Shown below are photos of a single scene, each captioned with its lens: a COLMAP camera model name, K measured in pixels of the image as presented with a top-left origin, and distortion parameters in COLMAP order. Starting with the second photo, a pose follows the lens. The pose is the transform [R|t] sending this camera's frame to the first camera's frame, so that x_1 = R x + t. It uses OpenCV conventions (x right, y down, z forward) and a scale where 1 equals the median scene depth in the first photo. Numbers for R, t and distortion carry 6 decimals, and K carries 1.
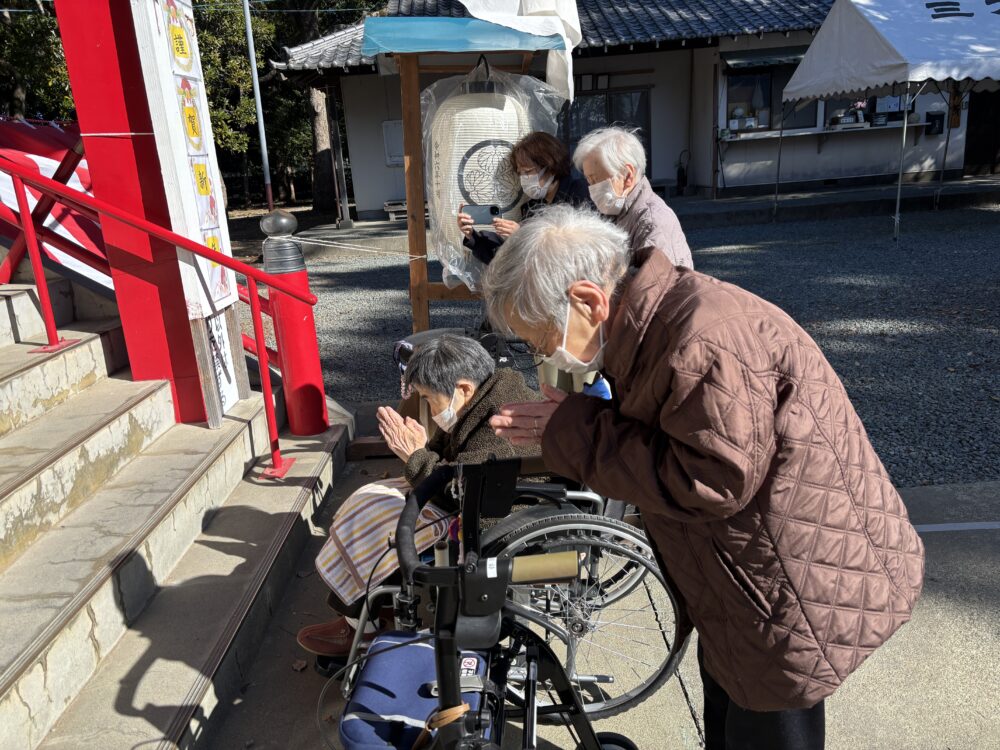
lens RADIAL K [[757.8, 0, 498.9], [0, 757.8, 375.8], [0, 0, 1]] dist [0.009194, 0.002540]
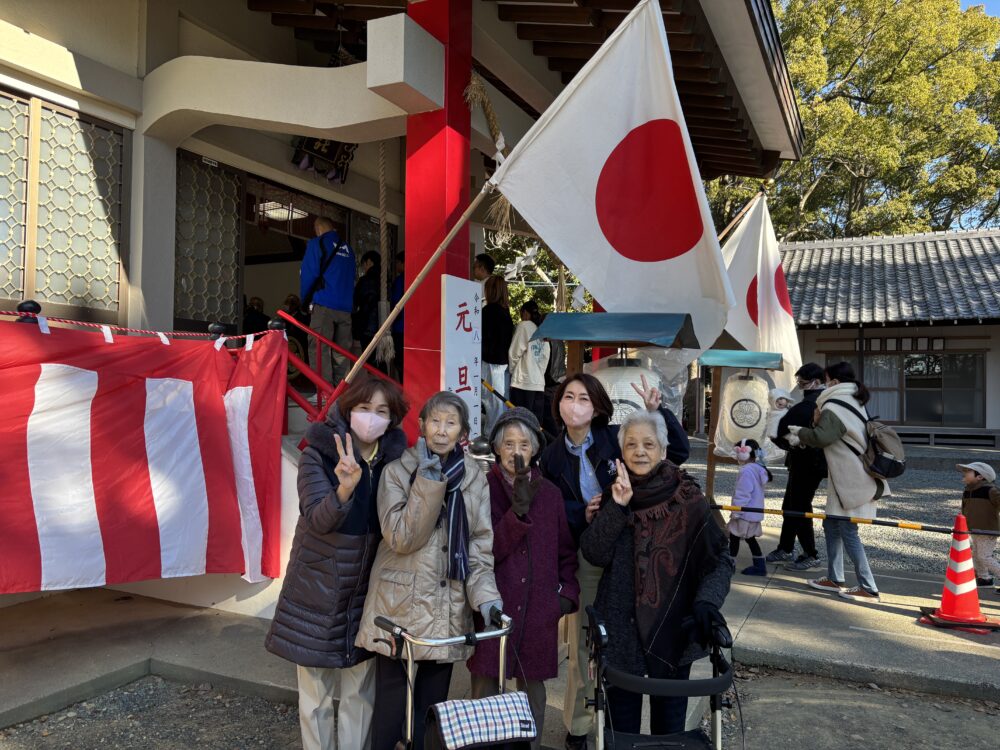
lens RADIAL K [[757.8, 0, 500.0], [0, 757.8, 375.0], [0, 0, 1]] dist [0.009194, 0.002540]
pose [[0.885983, 0.068319, -0.458658, 0.092281], [-0.194489, 0.952636, -0.233793, 0.077216], [0.420961, 0.296340, 0.857306, -0.330635]]
